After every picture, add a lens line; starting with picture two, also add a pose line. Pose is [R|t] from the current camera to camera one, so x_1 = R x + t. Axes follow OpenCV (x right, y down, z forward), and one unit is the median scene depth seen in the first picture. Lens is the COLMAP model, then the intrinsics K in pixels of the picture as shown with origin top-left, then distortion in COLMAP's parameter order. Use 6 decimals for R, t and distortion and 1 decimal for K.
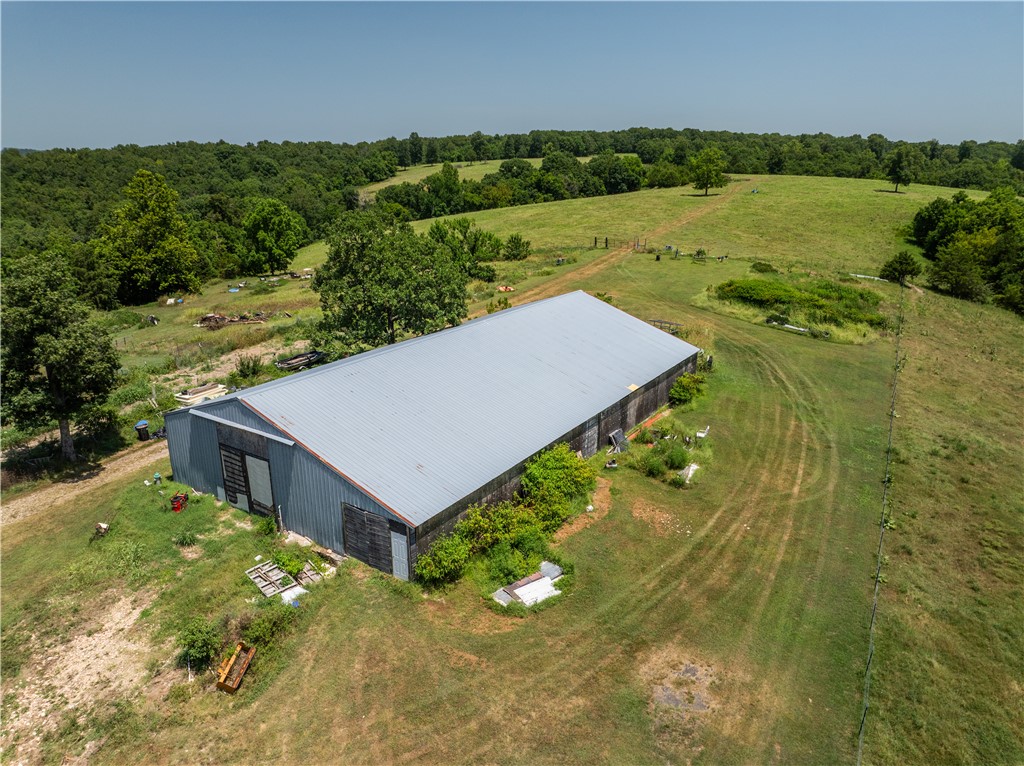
lens RADIAL K [[710.0, 0, 512.3], [0, 710.0, 385.5], [0, 0, 1]] dist [-0.027743, 0.001068]
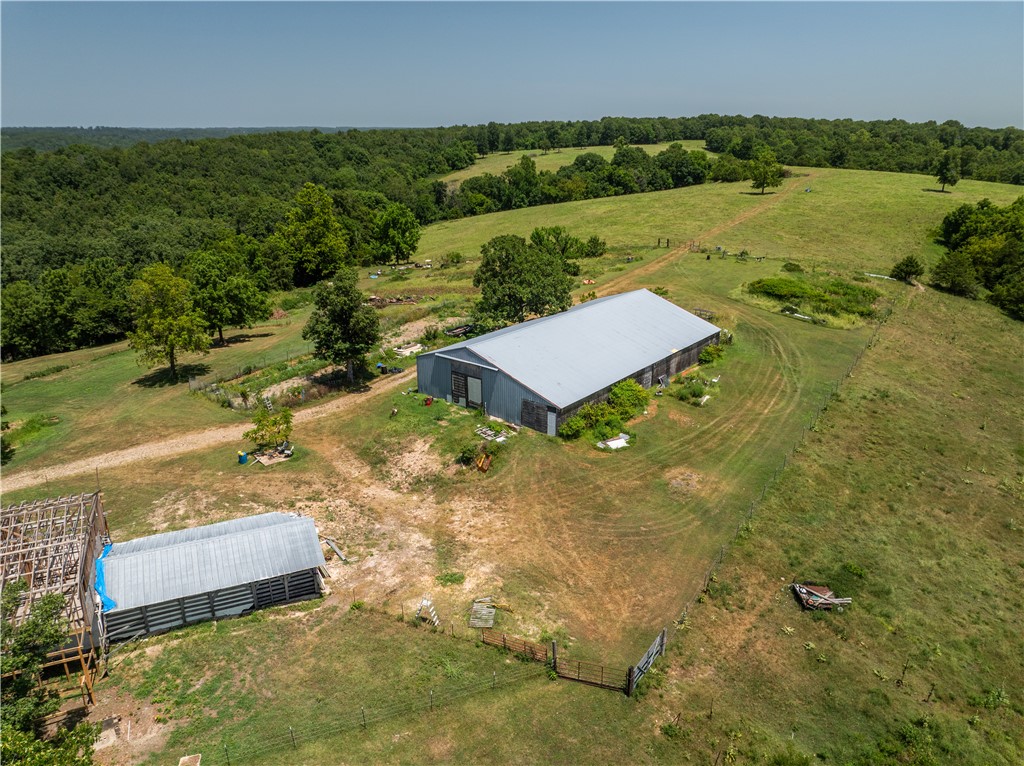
lens RADIAL K [[710.0, 0, 511.6], [0, 710.0, 382.4], [0, 0, 1]] dist [-0.027743, 0.001068]
pose [[0.995781, 0.030455, -0.086566, -0.039606], [-0.028264, 0.999251, 0.026417, 0.027108], [0.087306, -0.023859, 0.995896, -0.428895]]
